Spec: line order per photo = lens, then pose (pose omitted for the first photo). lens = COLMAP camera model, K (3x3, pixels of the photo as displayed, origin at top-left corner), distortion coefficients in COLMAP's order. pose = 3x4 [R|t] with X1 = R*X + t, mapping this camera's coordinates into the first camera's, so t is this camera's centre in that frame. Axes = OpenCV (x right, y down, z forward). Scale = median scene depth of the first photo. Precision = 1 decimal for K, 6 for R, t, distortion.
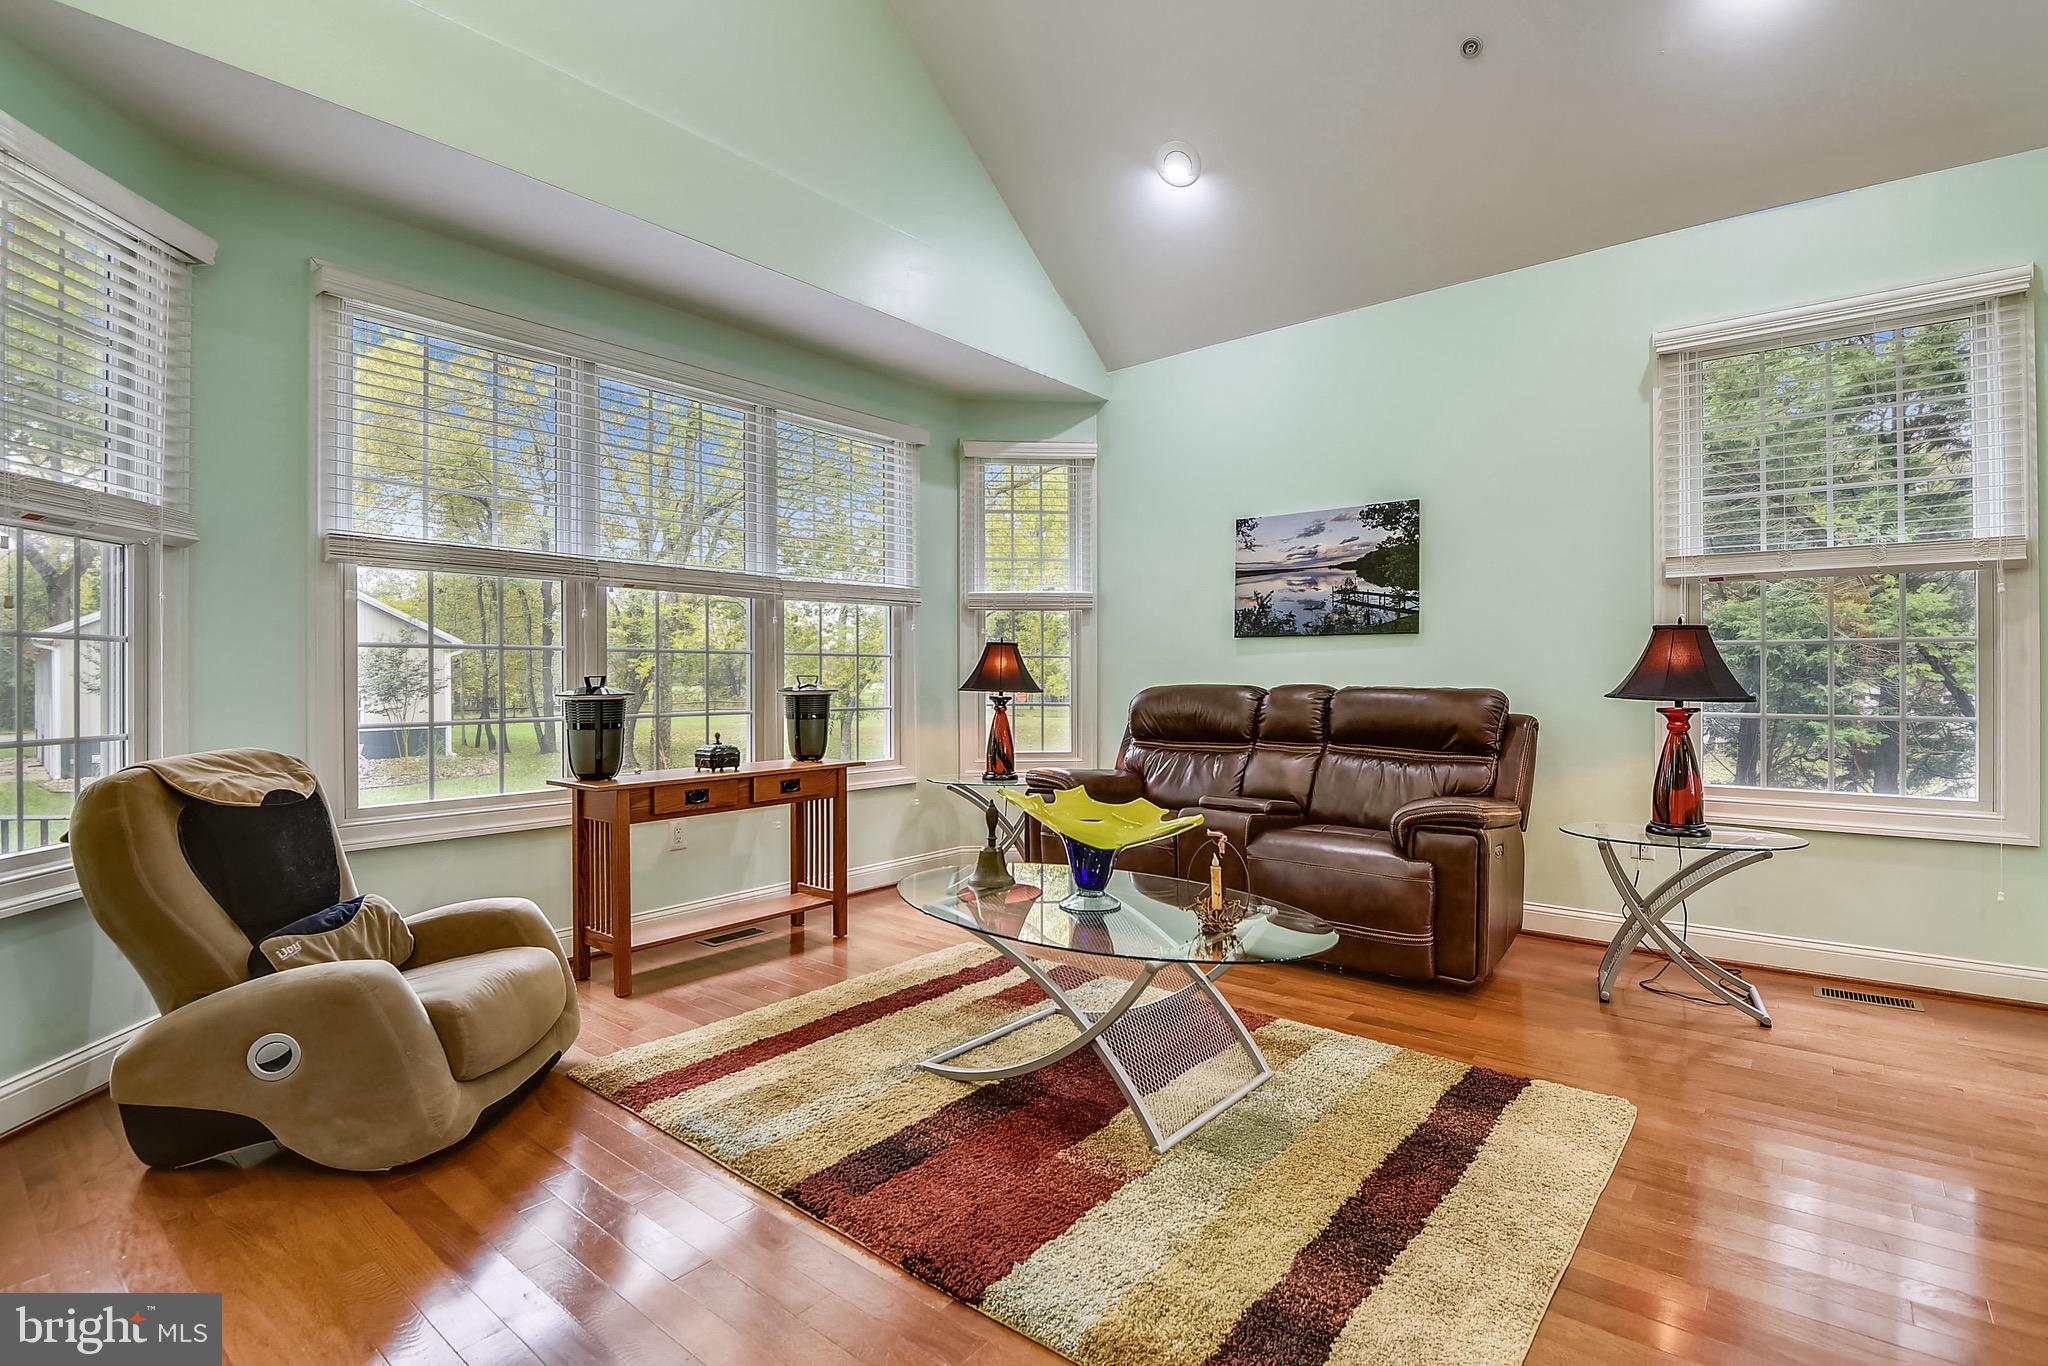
lens RADIAL K [[966.4, 0, 1032.1], [0, 966.4, 679.1], [0, 0, 1]] dist [-0.011376, -0.006093]
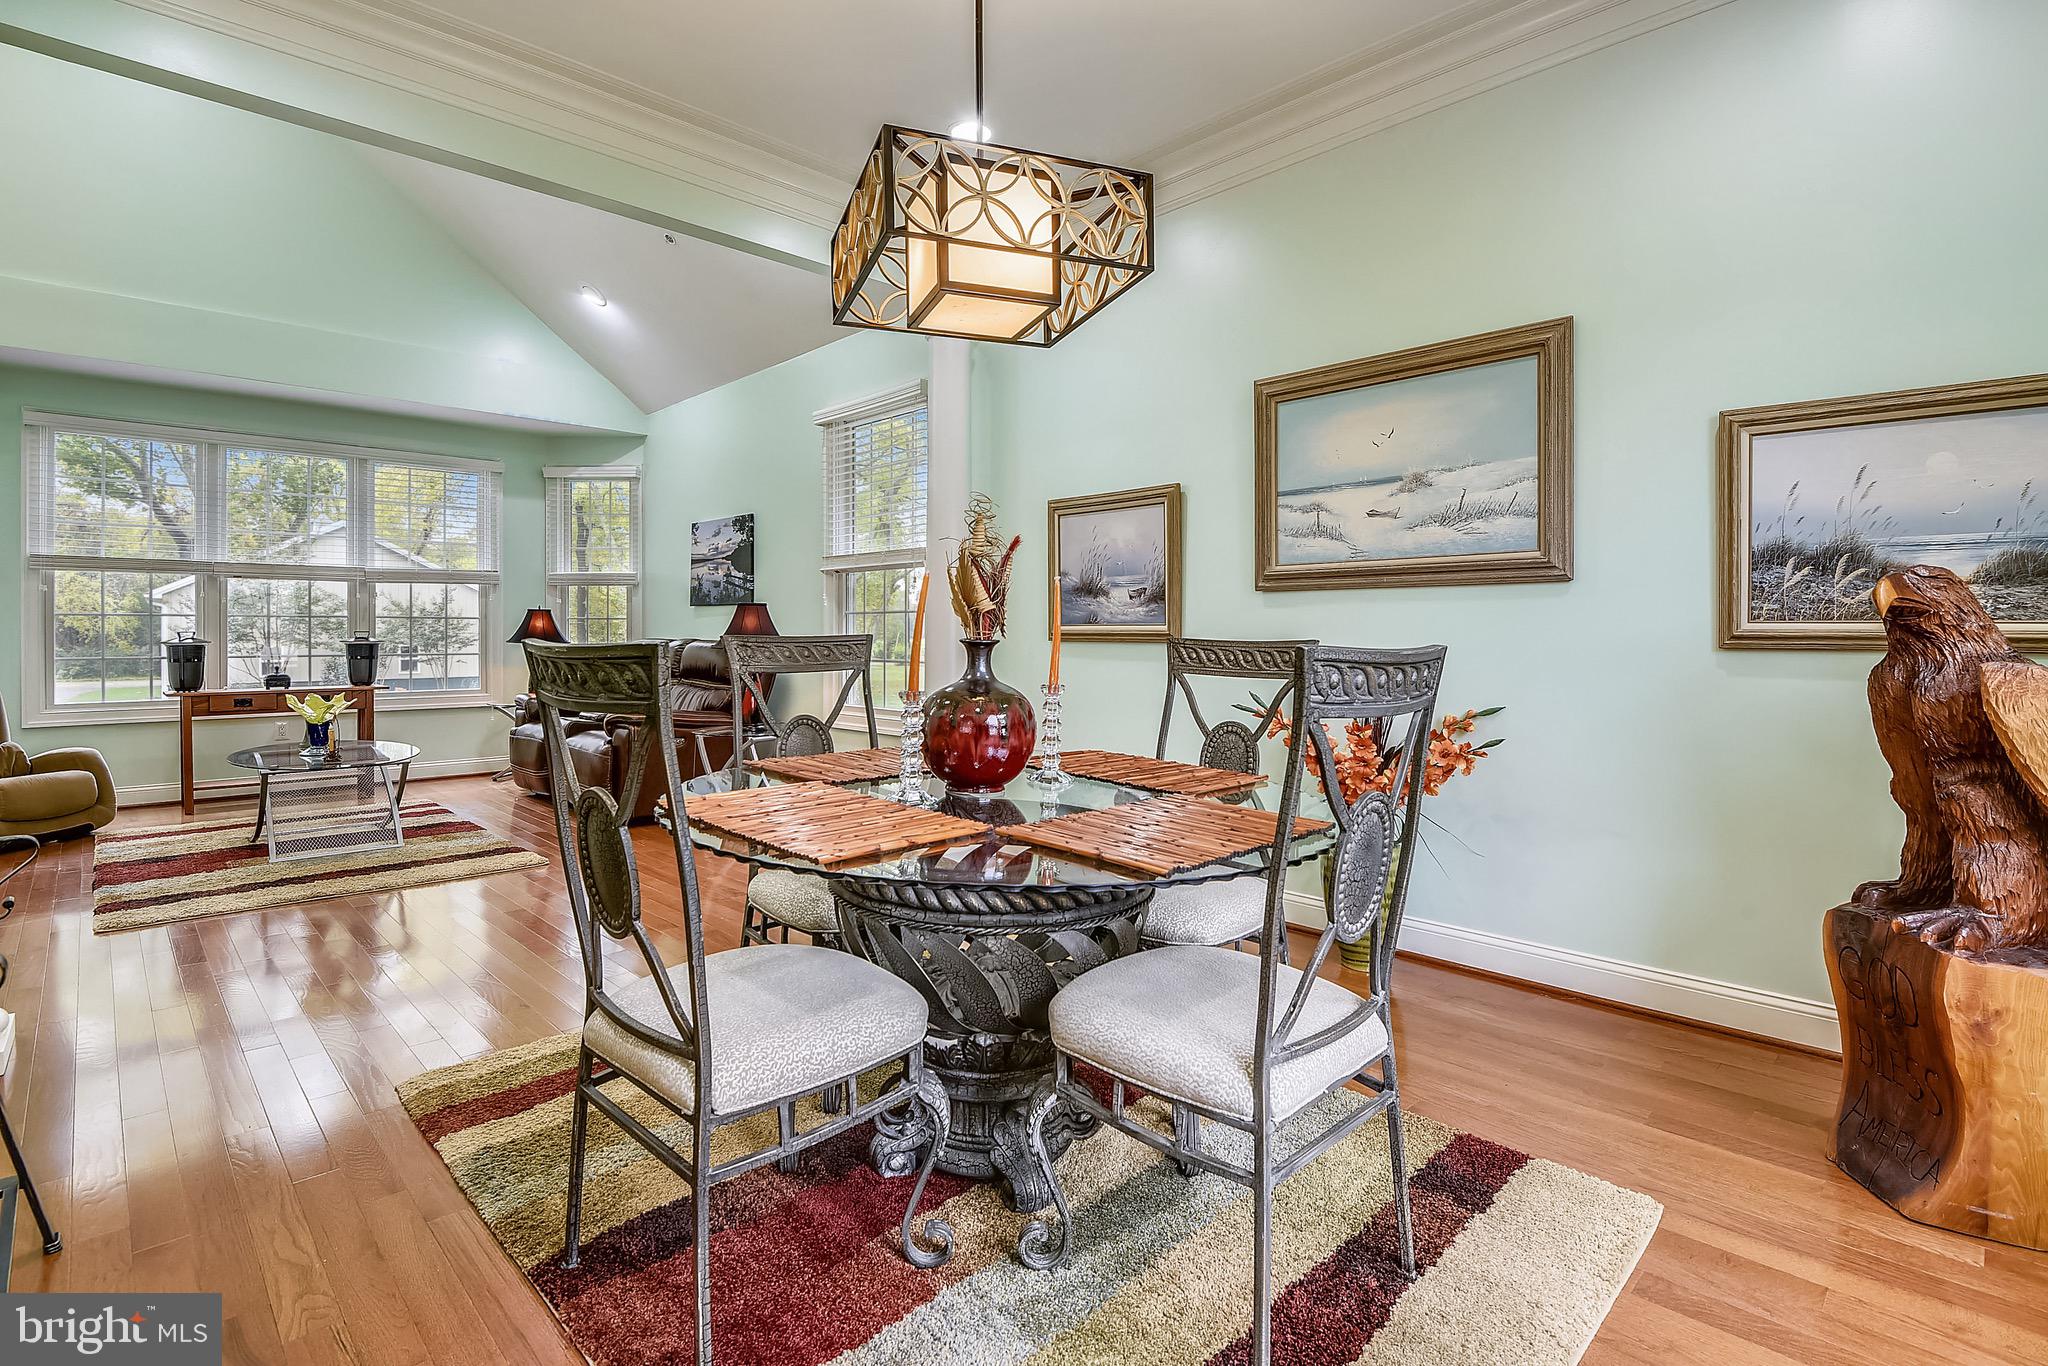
lens RADIAL K [[966.4, 0, 1013.8], [0, 966.4, 636.1], [0, 0, 1]] dist [-0.011376, -0.006093]
pose [[0.991917, 0.005649, -0.126760, 0.954466], [-0.004915, 0.999969, 0.006103, -0.010331], [0.126791, -0.005431, 0.991915, -0.397076]]
